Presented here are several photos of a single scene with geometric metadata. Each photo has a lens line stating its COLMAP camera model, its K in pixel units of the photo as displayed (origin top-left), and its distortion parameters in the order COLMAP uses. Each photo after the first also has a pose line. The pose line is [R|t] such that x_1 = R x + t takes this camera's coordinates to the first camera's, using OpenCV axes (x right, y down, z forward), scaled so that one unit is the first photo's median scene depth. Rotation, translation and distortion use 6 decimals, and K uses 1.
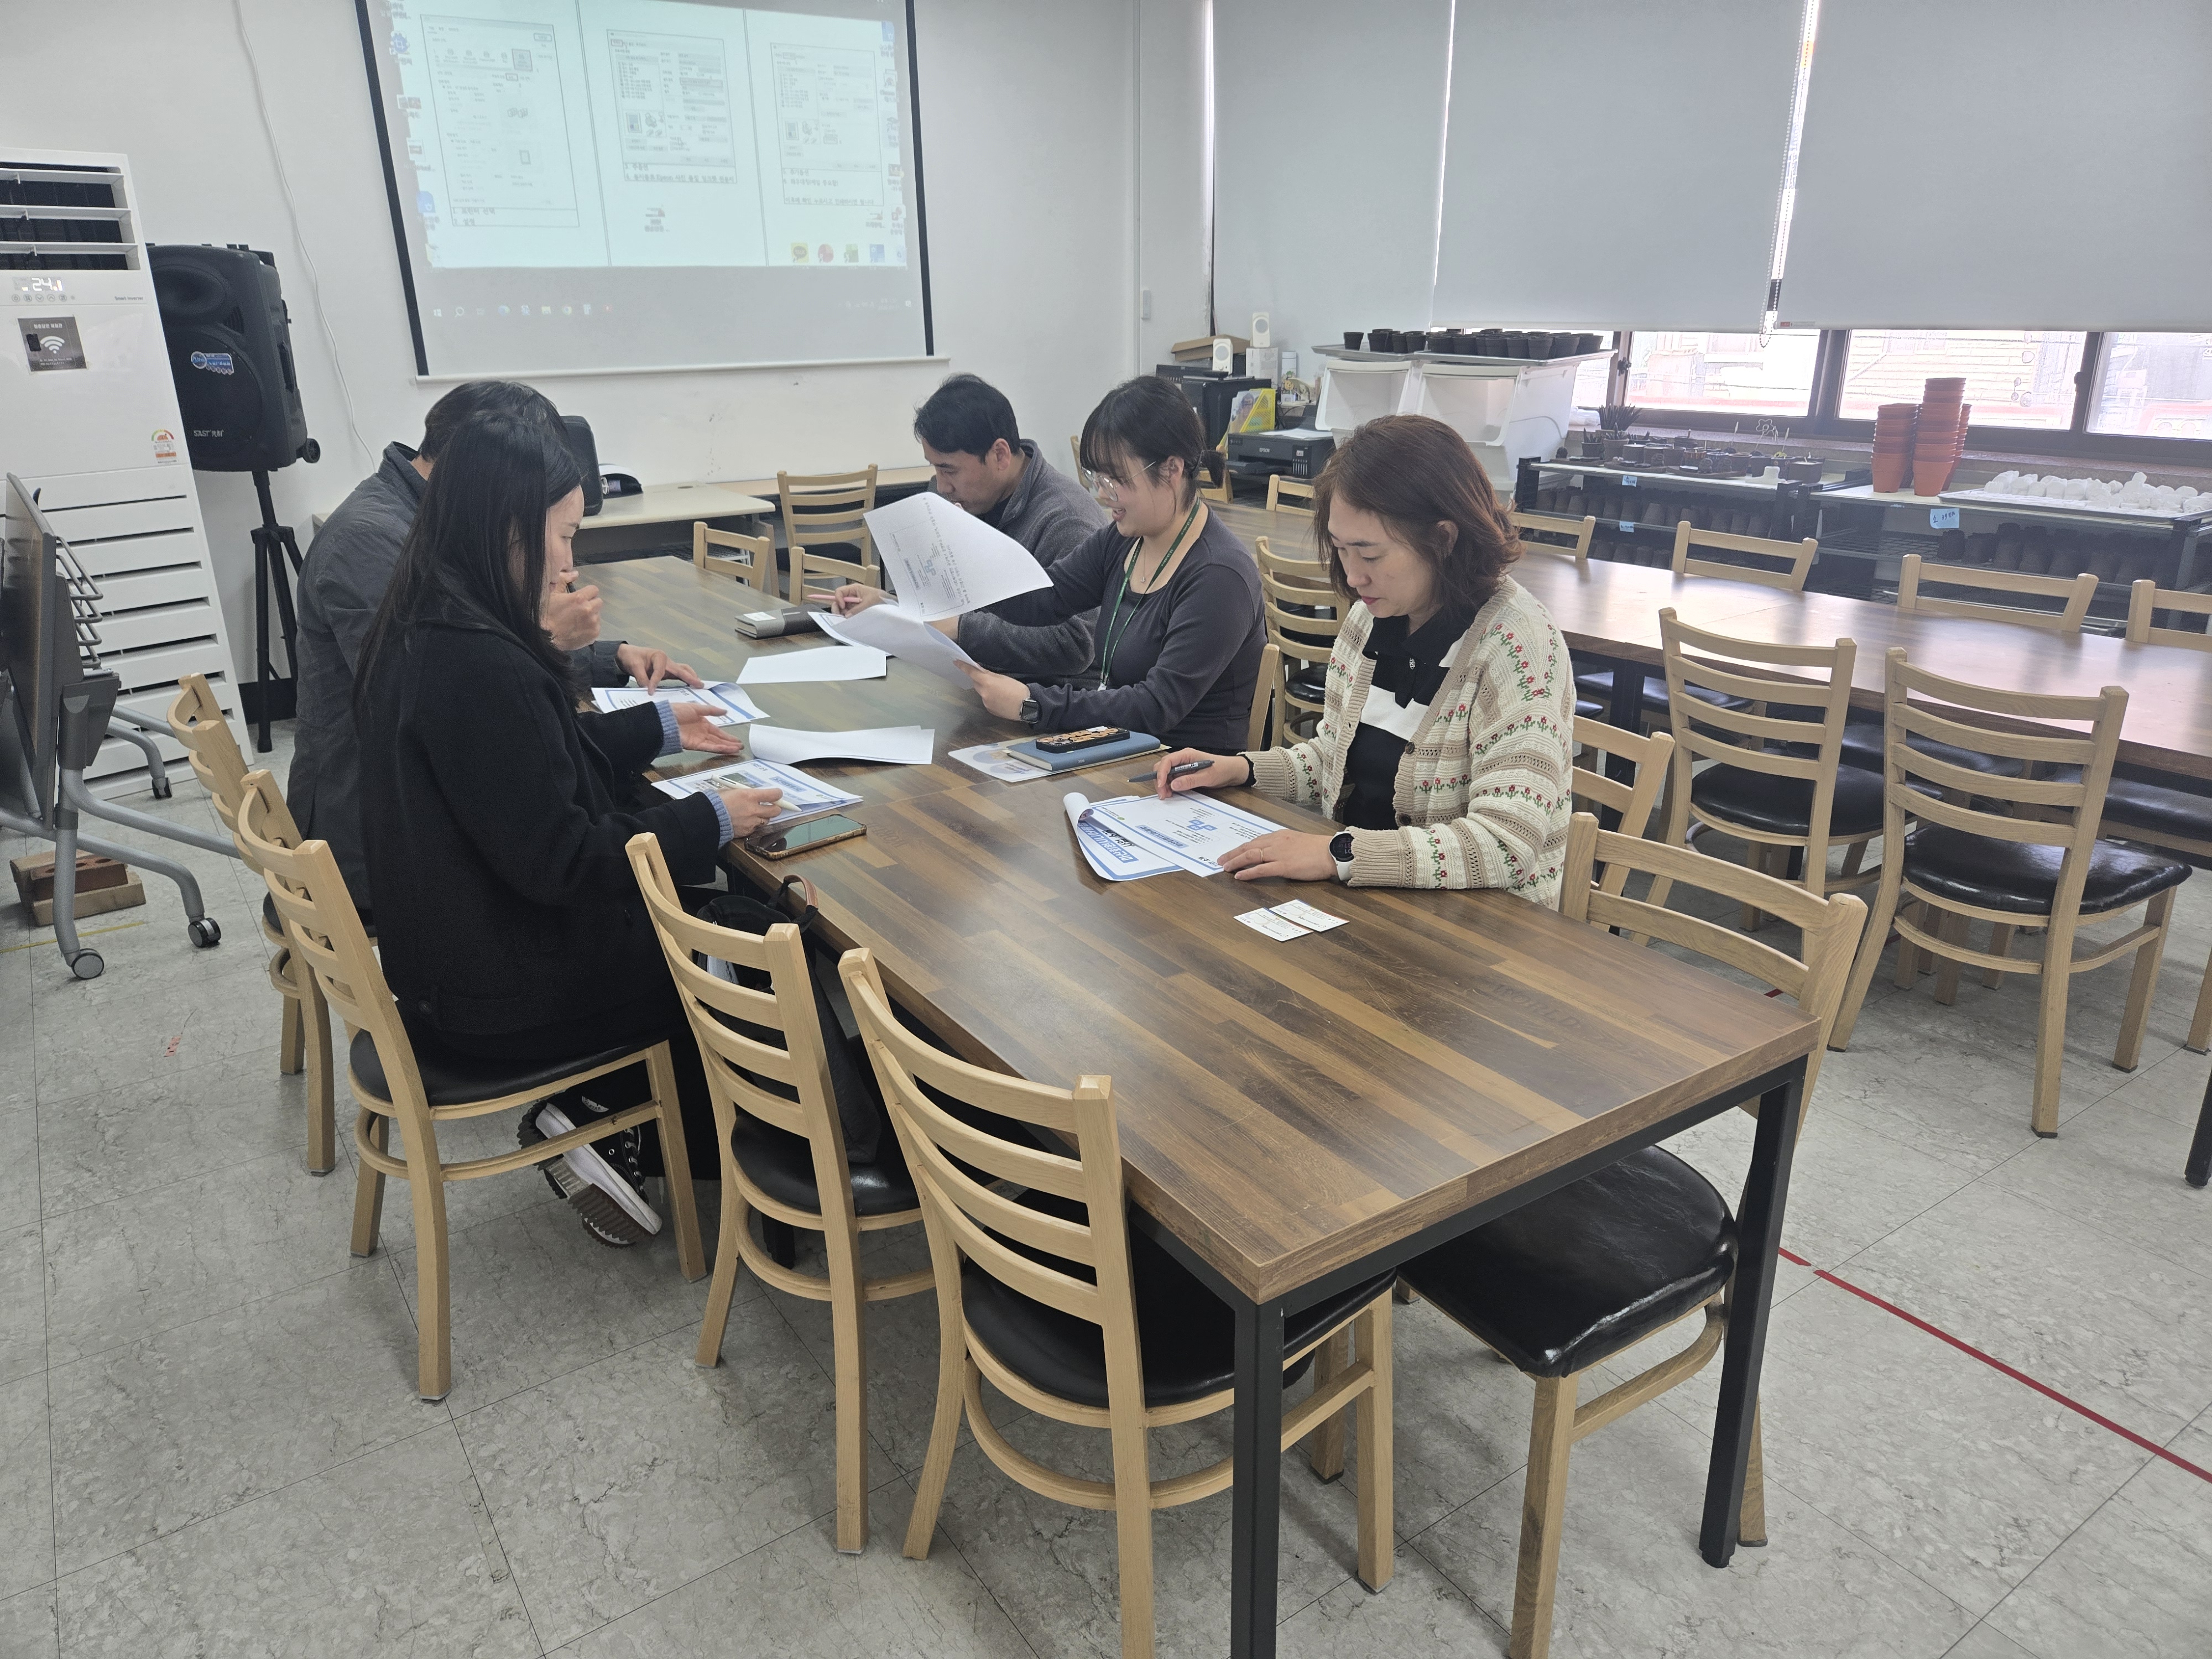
lens RADIAL K [[1449.6, 0, 1106.0], [0, 1449.6, 829.5], [0, 0, 1]] dist [0.000461, -0.001618]
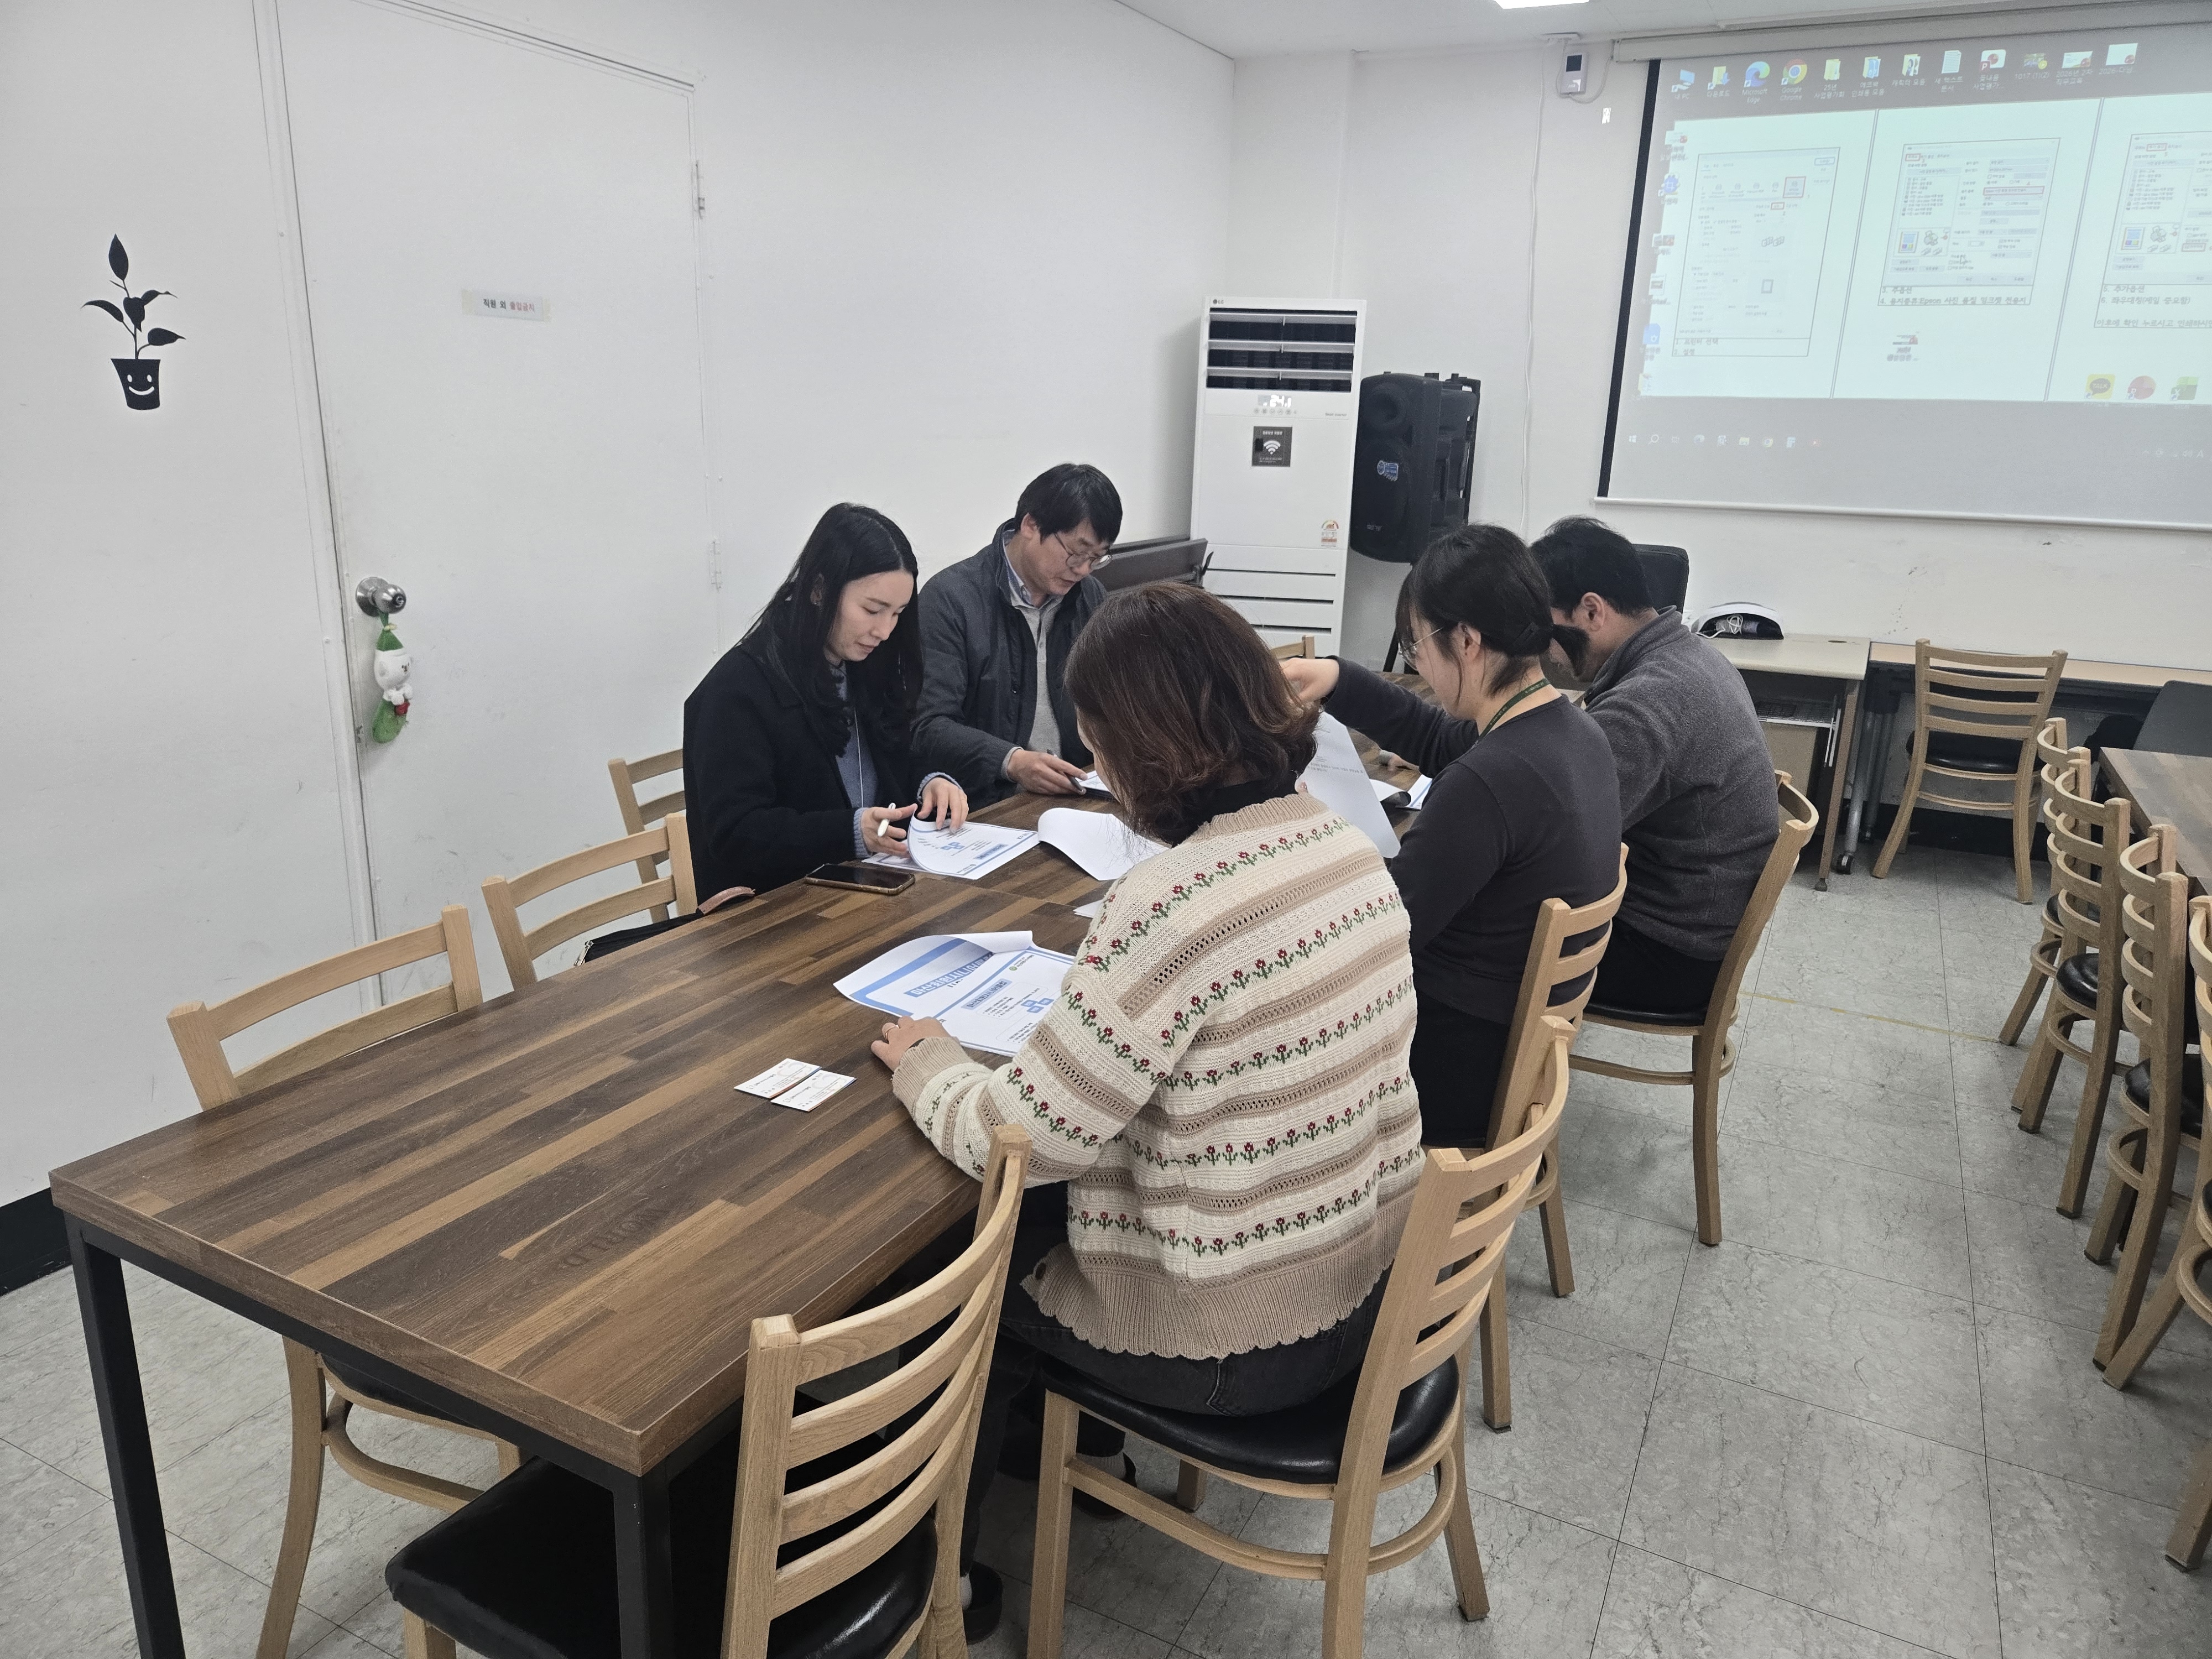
lens RADIAL K [[1456.8, 0, 1141.6], [0, 1456.8, 827.0], [0, 0, 1]] dist [0.069860, -0.069523]
pose [[0.481593, 0.262940, -0.836021, 0.313614], [-0.338236, 0.935789, 0.099476, -0.082615], [0.808495, 0.234866, 0.539605, 0.213543]]
